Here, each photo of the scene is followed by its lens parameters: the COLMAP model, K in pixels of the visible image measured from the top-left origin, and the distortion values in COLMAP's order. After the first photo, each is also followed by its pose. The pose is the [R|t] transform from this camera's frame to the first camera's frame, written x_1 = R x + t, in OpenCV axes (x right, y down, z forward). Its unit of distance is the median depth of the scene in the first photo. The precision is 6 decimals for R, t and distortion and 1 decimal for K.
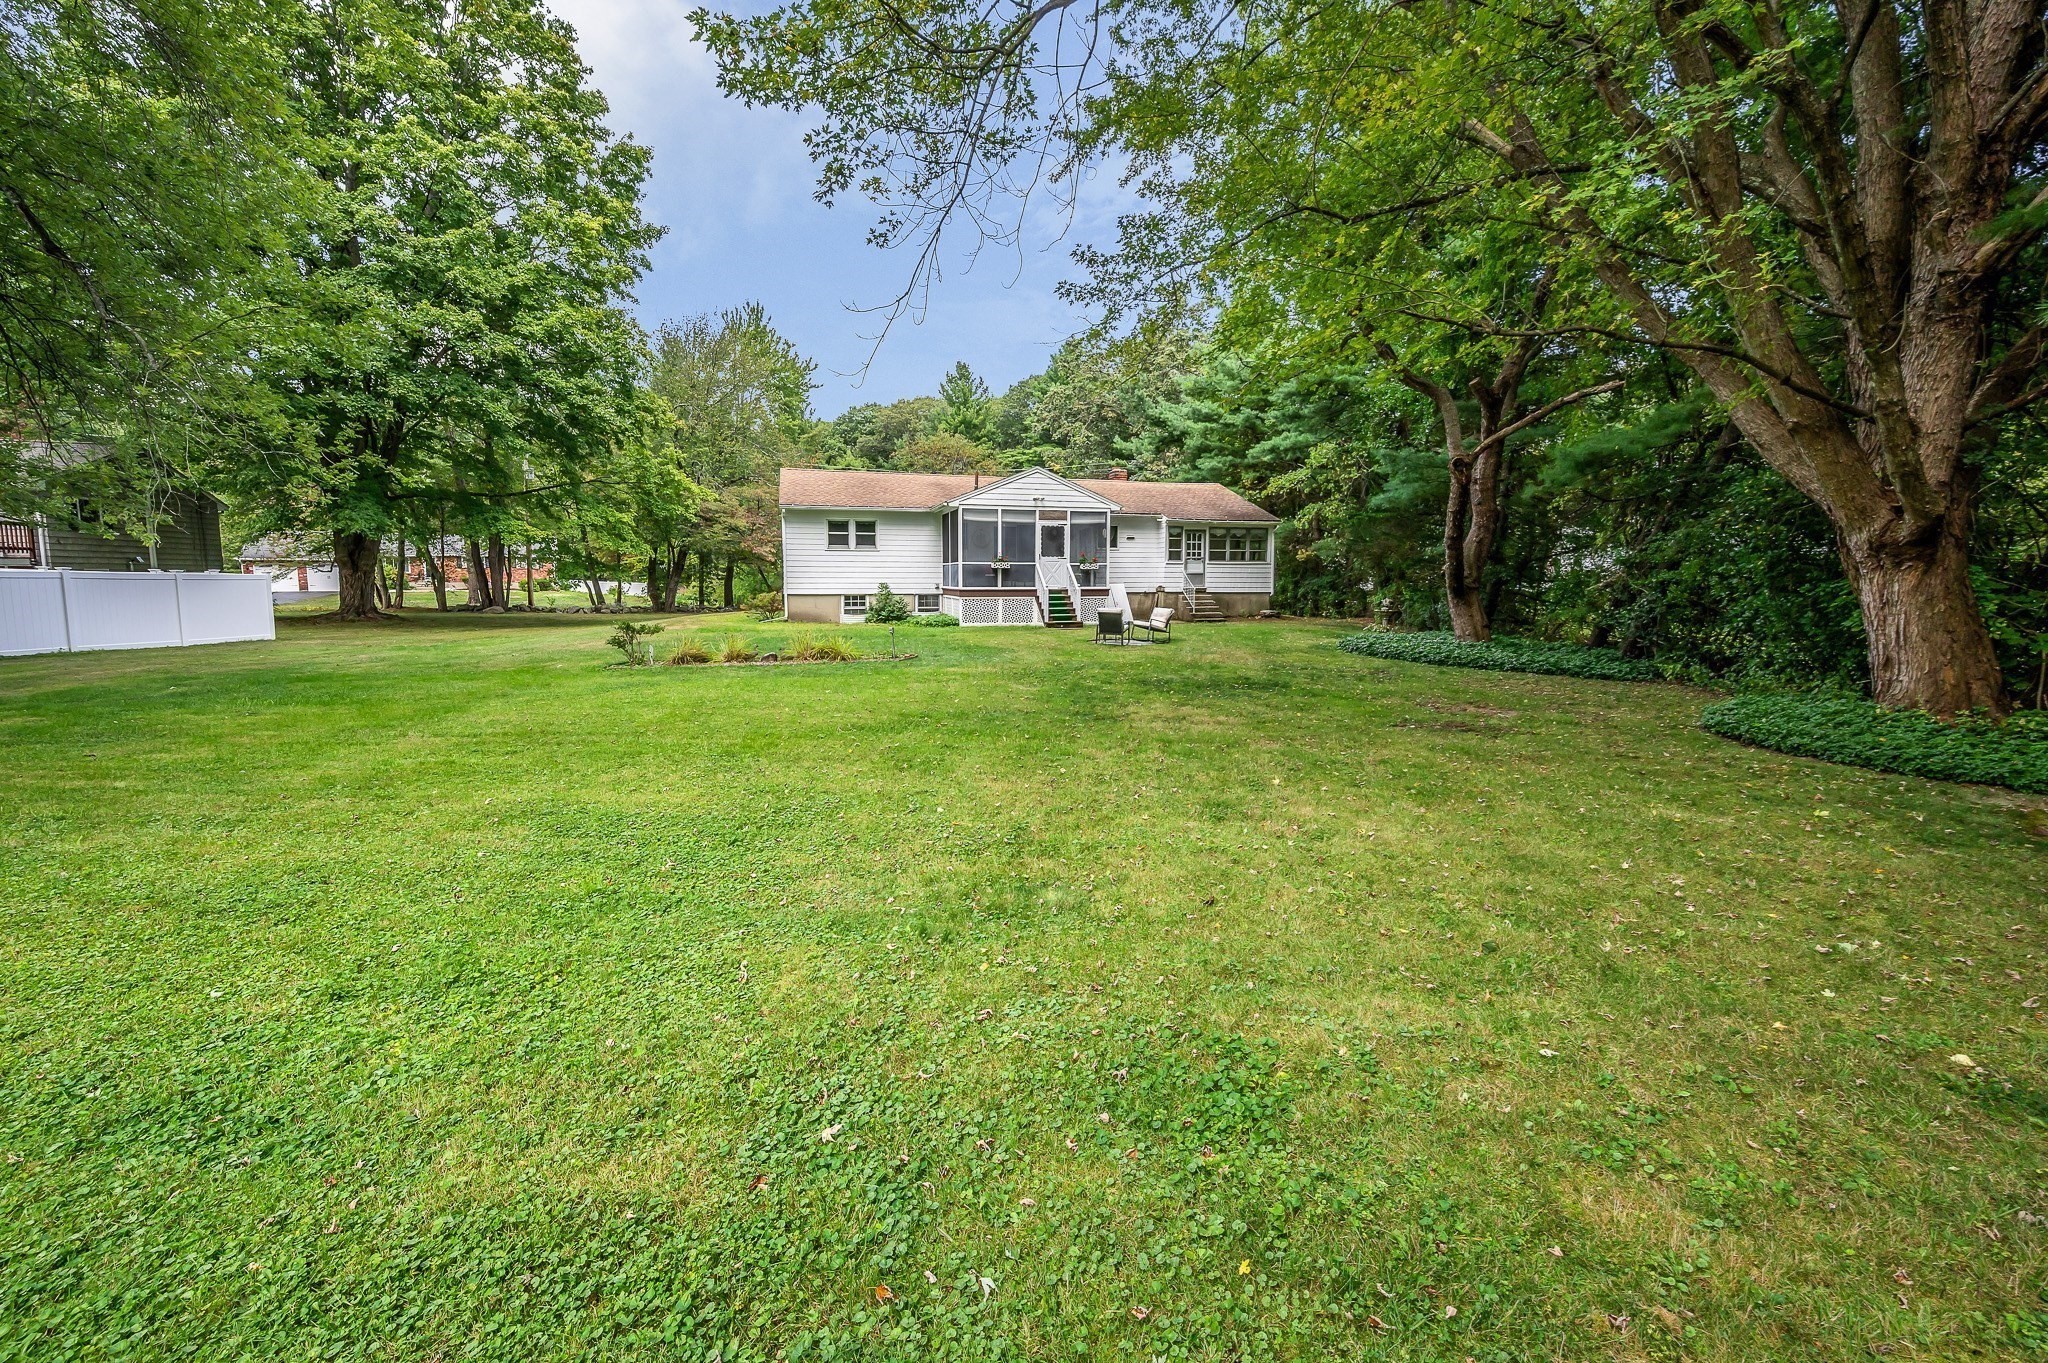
lens RADIAL K [[793.4, 0, 1028.2], [0, 793.4, 685.8], [0, 0, 1]] dist [0.001015, 0.000007]
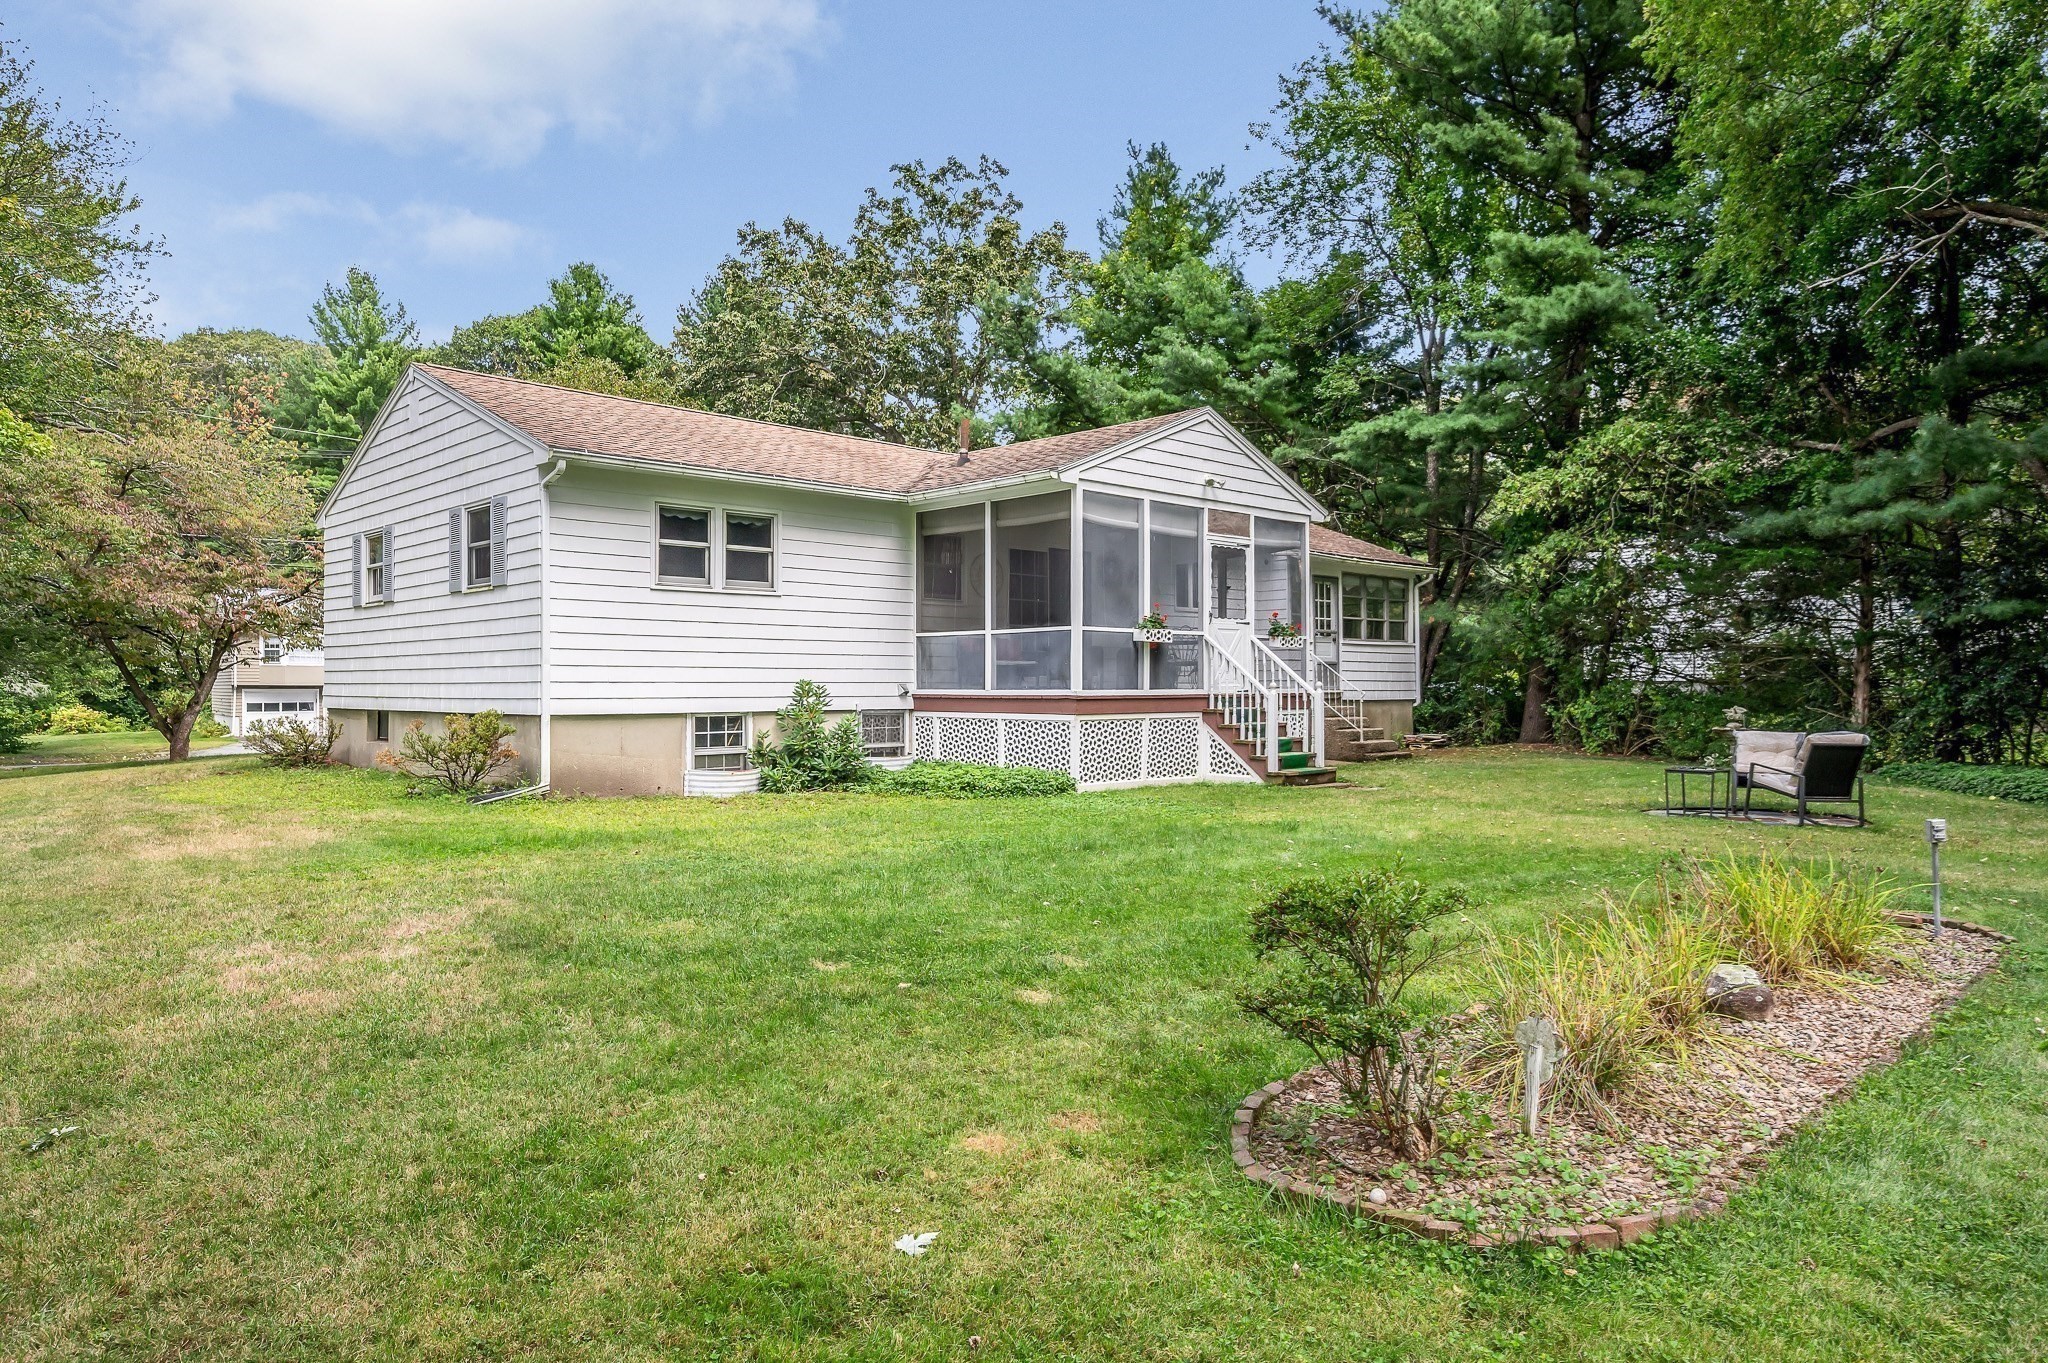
lens RADIAL K [[1282.7, 0, 1022.5], [0, 1282.7, 679.8], [0, 0, 1]] dist [0.001970, 0.000089]
pose [[0.885212, -0.001896, 0.465183, -0.367637], [0.066851, 0.990130, -0.123178, -0.050160], [-0.460359, 0.140137, 0.876602, 0.429698]]
